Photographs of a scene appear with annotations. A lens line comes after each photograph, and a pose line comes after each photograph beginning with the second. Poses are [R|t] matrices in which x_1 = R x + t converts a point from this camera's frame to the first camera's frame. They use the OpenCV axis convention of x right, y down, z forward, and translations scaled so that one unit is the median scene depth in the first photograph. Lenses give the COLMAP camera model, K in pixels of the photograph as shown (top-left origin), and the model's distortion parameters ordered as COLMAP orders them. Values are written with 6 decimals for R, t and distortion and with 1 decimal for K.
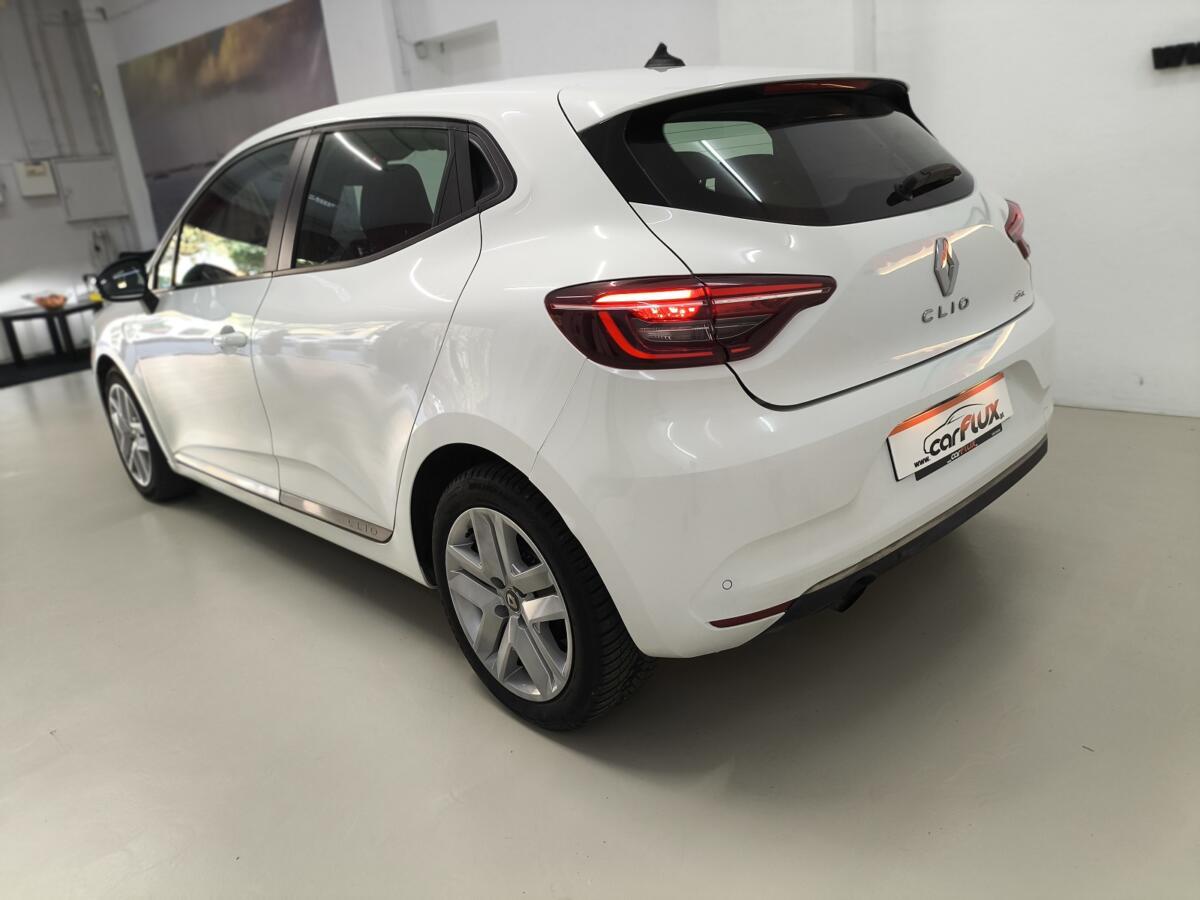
lens RADIAL K [[877.7, 0, 601.5], [0, 877.7, 455.6], [0, 0, 1]] dist [0.058589, -0.063593]
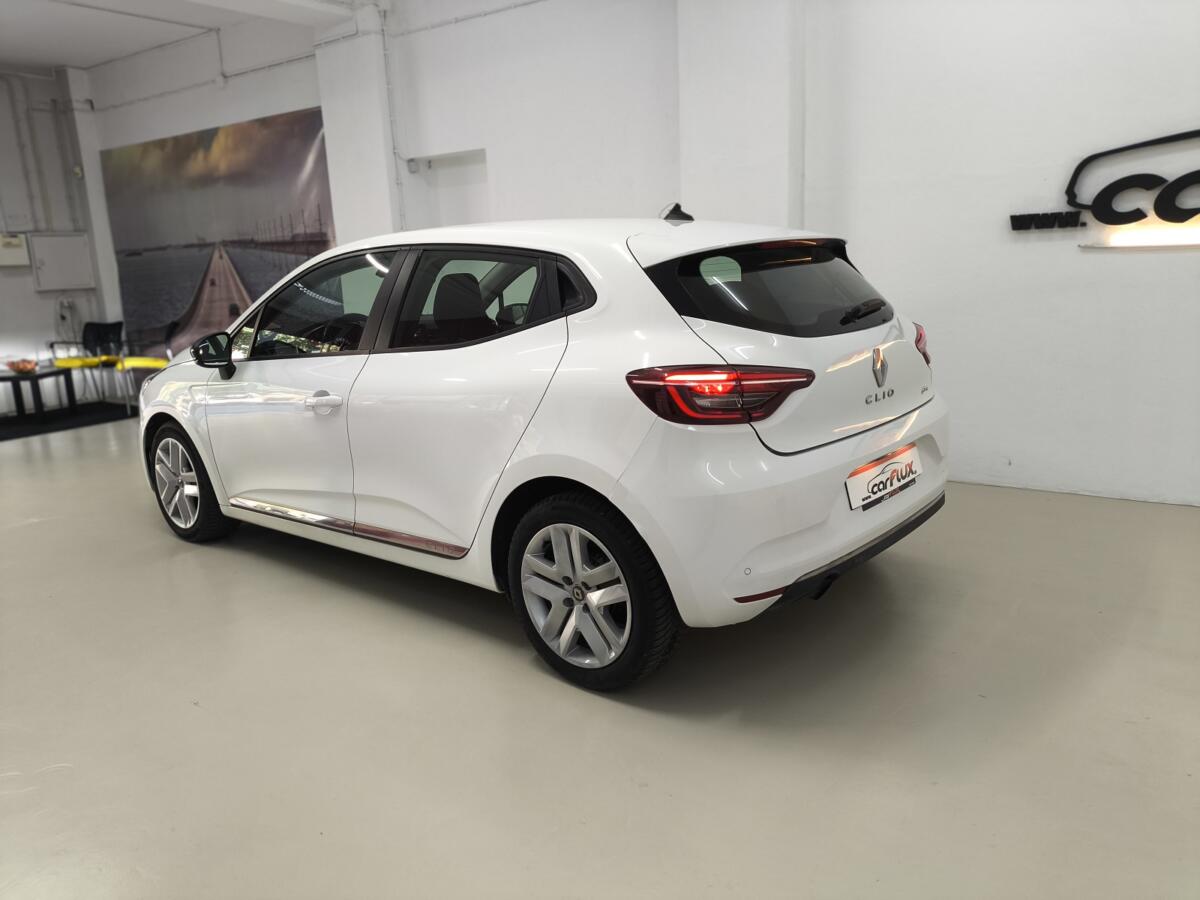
lens RADIAL K [[870.5, 0, 600.0], [0, 870.5, 450.0], [0, 0, 1]] dist [0.090655, -0.107505]
pose [[0.993490, 0.032298, 0.109248, -0.219772], [-0.020595, 0.994089, -0.106601, 0.085453], [-0.112045, 0.103657, 0.988282, -0.363586]]
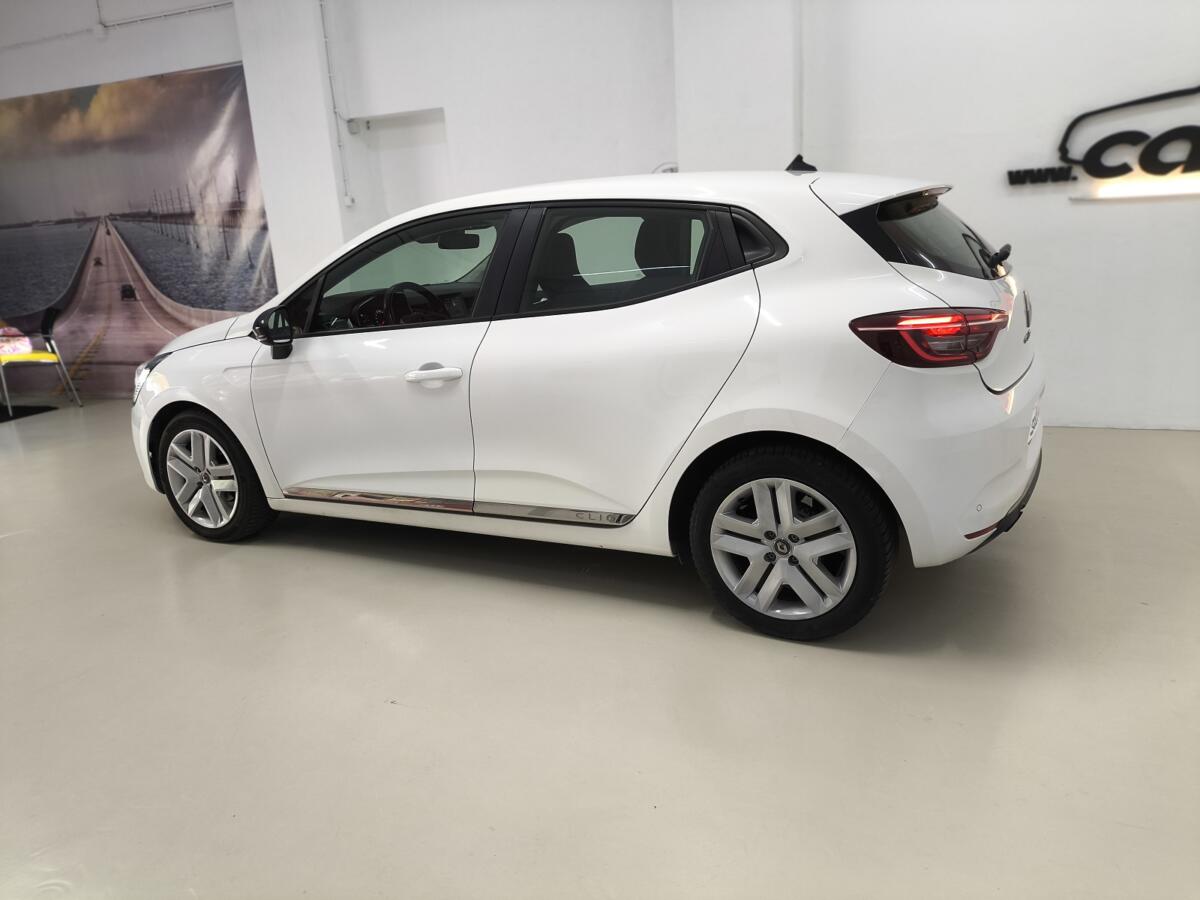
lens RADIAL K [[877.7, 0, 601.5], [0, 877.7, 455.6], [0, 0, 1]] dist [0.058589, -0.063593]
pose [[0.952572, -0.040942, 0.301545, -0.762358], [0.064676, 0.995508, -0.069146, 0.097763], [-0.297360, 0.085369, 0.950941, -0.225053]]
